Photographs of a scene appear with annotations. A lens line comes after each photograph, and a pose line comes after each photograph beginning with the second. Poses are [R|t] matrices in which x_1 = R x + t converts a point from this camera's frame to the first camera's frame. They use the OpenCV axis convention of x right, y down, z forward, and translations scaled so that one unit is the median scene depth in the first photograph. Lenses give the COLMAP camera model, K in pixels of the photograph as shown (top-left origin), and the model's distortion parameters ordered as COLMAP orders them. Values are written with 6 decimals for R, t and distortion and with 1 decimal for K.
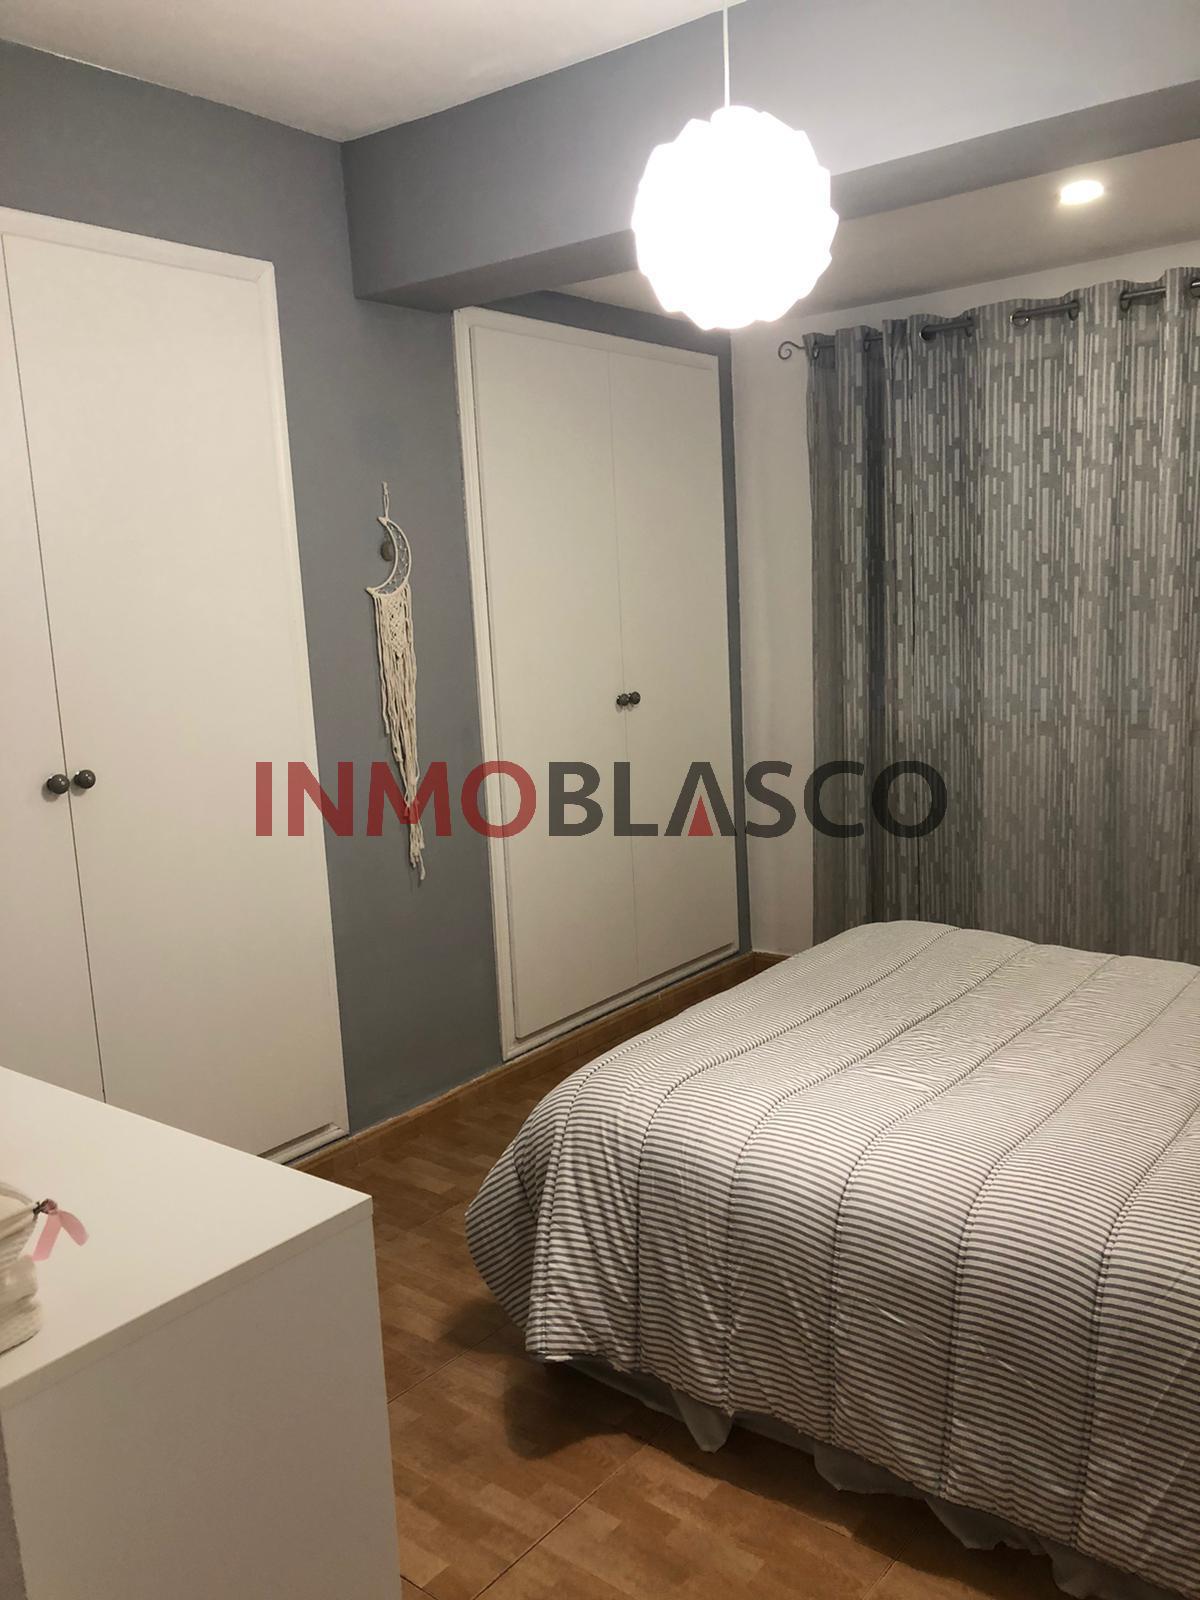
lens RADIAL K [[1314.5, 0, 601.8], [0, 1314.5, 803.4], [0, 0, 1]] dist [0.076344, 0.004726]
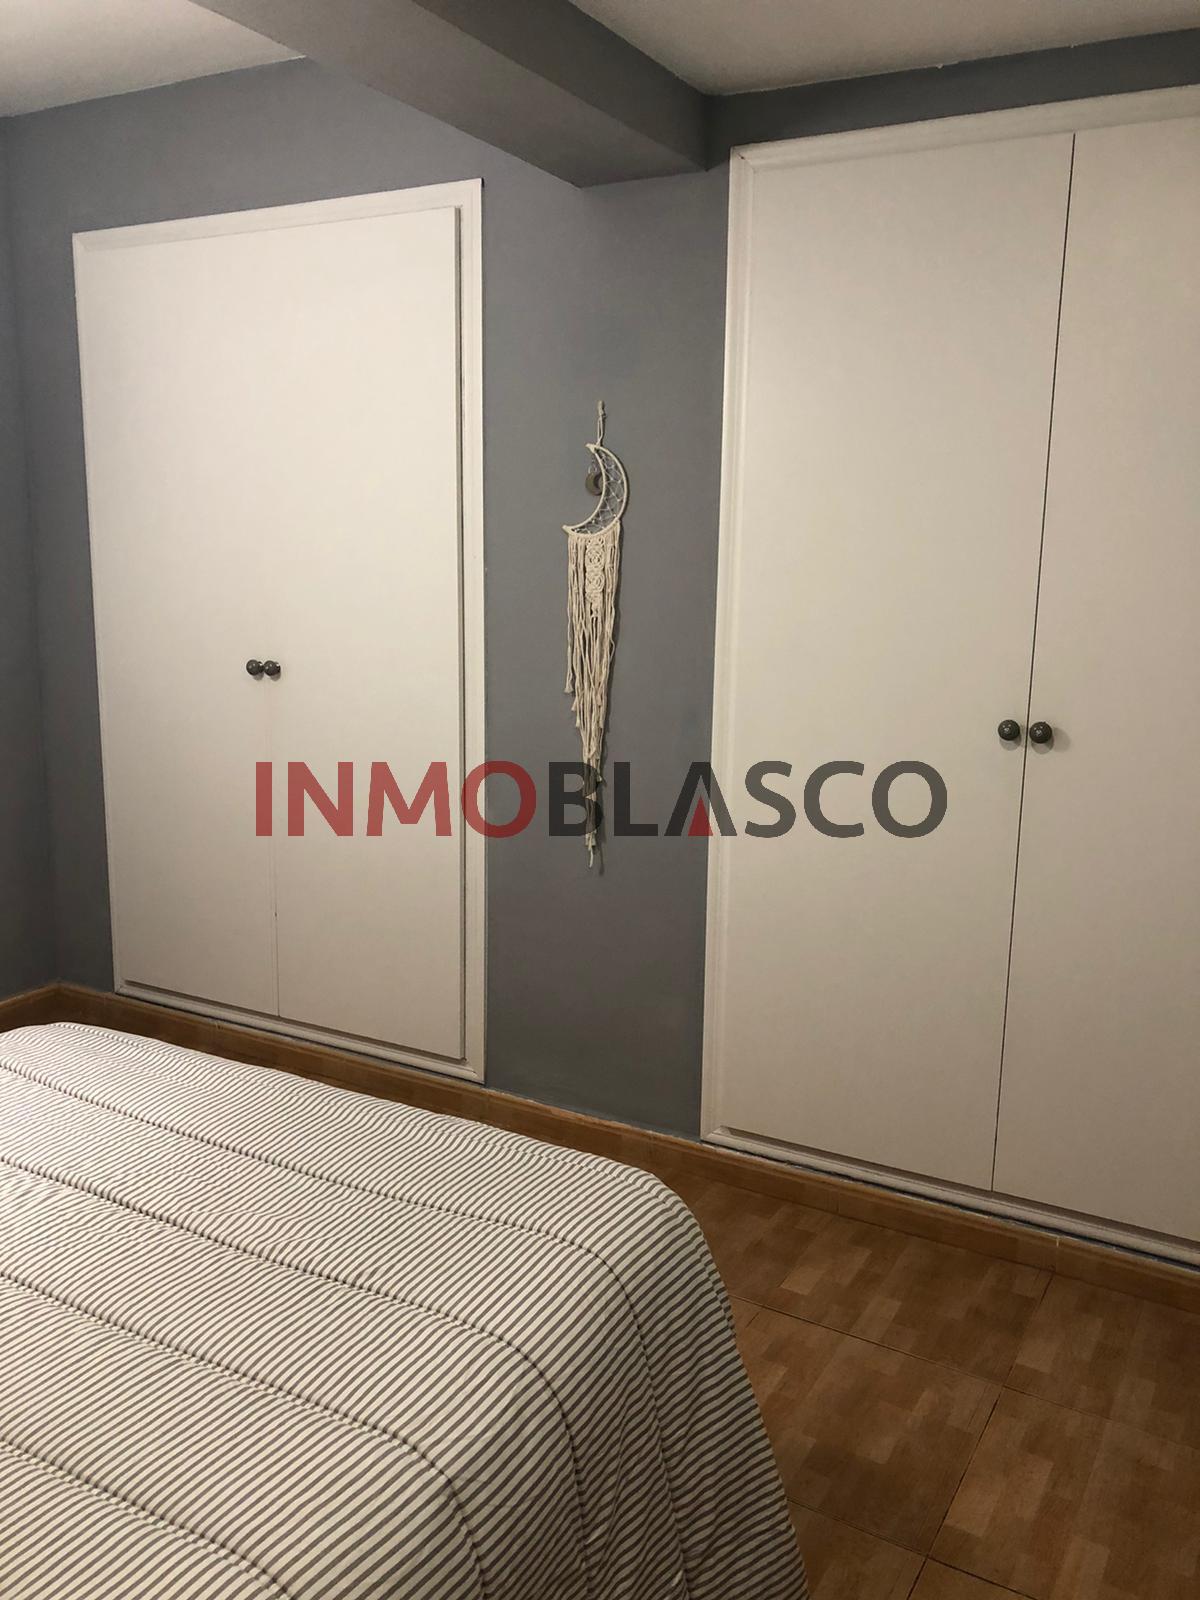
lens RADIAL K [[1314.5, 0, 601.0], [0, 1314.5, 791.1], [0, 0, 1]] dist [0.076344, 0.004726]
pose [[0.143637, 0.236938, -0.960848, 0.709922], [-0.178127, 0.961249, 0.210409, -0.180345], [0.973468, 0.140930, 0.180276, 0.878890]]
